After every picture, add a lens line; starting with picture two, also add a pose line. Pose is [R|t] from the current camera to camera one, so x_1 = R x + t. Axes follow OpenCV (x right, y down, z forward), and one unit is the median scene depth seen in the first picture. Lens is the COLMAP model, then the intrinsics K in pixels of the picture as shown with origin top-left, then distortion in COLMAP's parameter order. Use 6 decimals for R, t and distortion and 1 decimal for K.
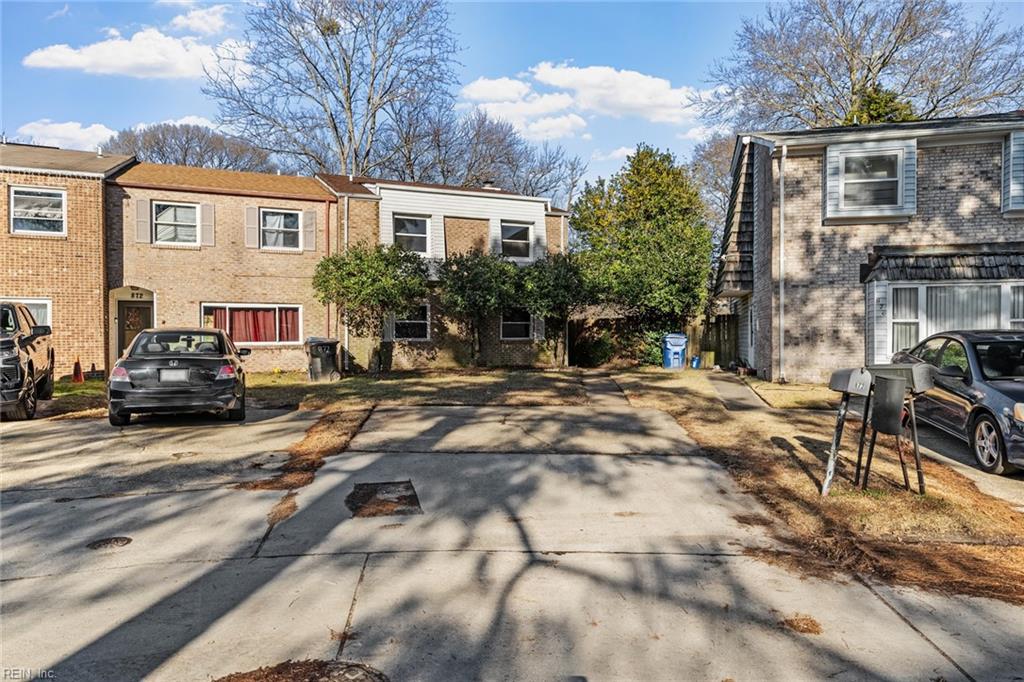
lens RADIAL K [[640.1, 0, 514.7], [0, 640.1, 343.1], [0, 0, 1]] dist [-0.000058, -0.000133]
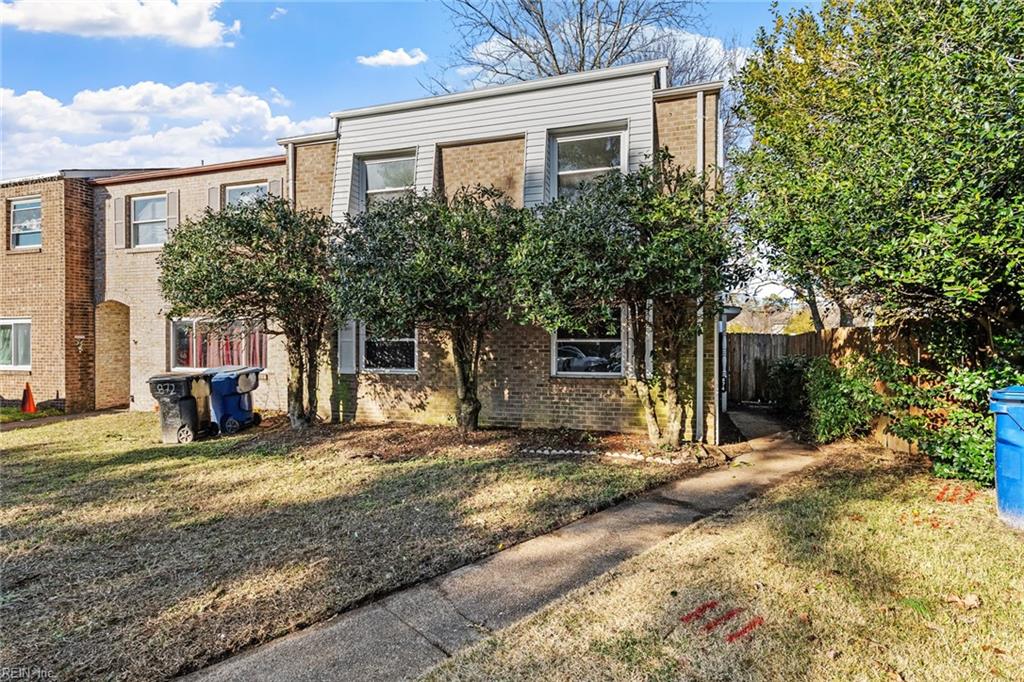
lens RADIAL K [[525.5, 0, 510.7], [0, 525.5, 342.1], [0, 0, 1]] dist [0.000938, -0.001039]
pose [[0.754065, 0.003309, -0.656791, 0.246150], [-0.011086, 0.999909, -0.007689, -0.031106], [0.656706, 0.013079, 0.754033, 0.759029]]
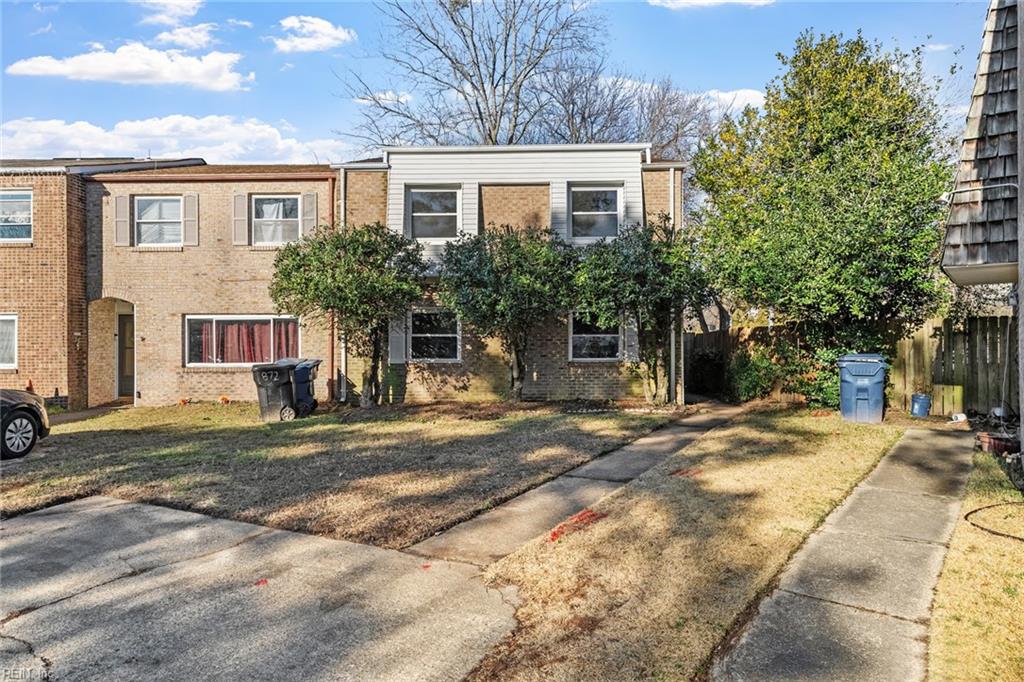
lens RADIAL K [[624.0, 0, 511.0], [0, 624.0, 342.6], [0, 0, 1]] dist [0.003732, 0.001203]
pose [[0.910085, -0.003031, -0.414411, 0.217407], [-0.003986, 0.999863, -0.016067, -0.015910], [0.414403, 0.016274, 0.909948, 0.426906]]
